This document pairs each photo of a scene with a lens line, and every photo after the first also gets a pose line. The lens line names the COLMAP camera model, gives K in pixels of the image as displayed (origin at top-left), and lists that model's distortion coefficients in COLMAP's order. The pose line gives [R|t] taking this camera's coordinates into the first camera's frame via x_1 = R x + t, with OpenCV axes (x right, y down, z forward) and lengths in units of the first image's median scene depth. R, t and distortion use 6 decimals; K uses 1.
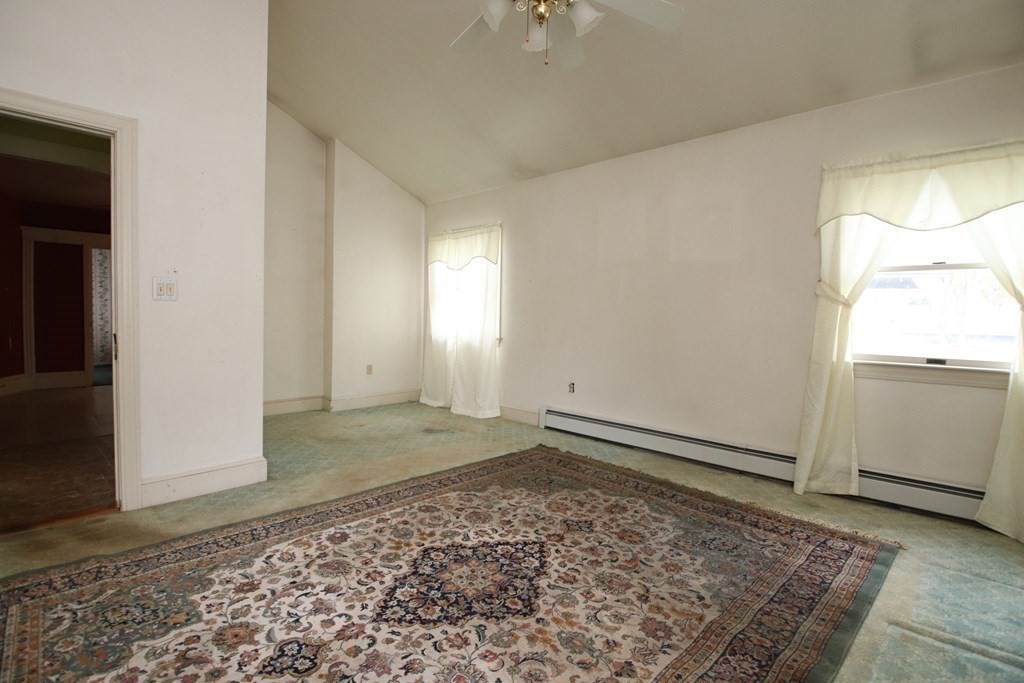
lens RADIAL K [[481.0, 0, 492.2], [0, 481.0, 318.2], [0, 0, 1]] dist [0.014836, -0.018900]
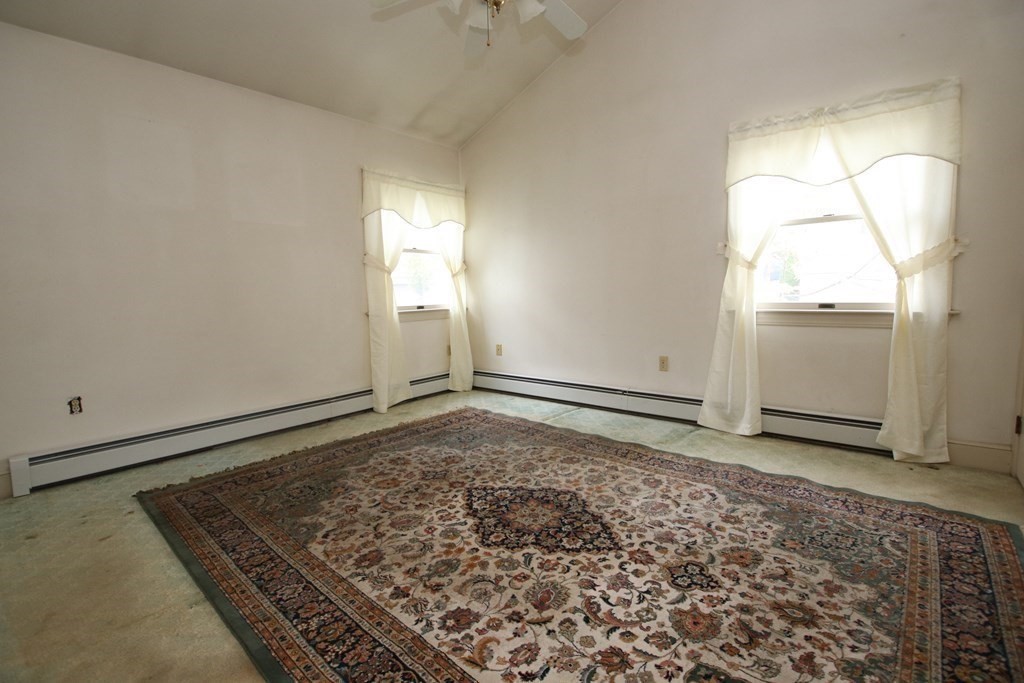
lens RADIAL K [[481.0, 0, 510.0], [0, 481.0, 338.1], [0, 0, 1]] dist [0.014836, -0.018900]
pose [[-0.088840, -0.120444, 0.988737, -1.105415], [0.029910, 0.991892, 0.123515, -0.004470], [-0.995597, 0.040546, -0.084518, 1.157051]]
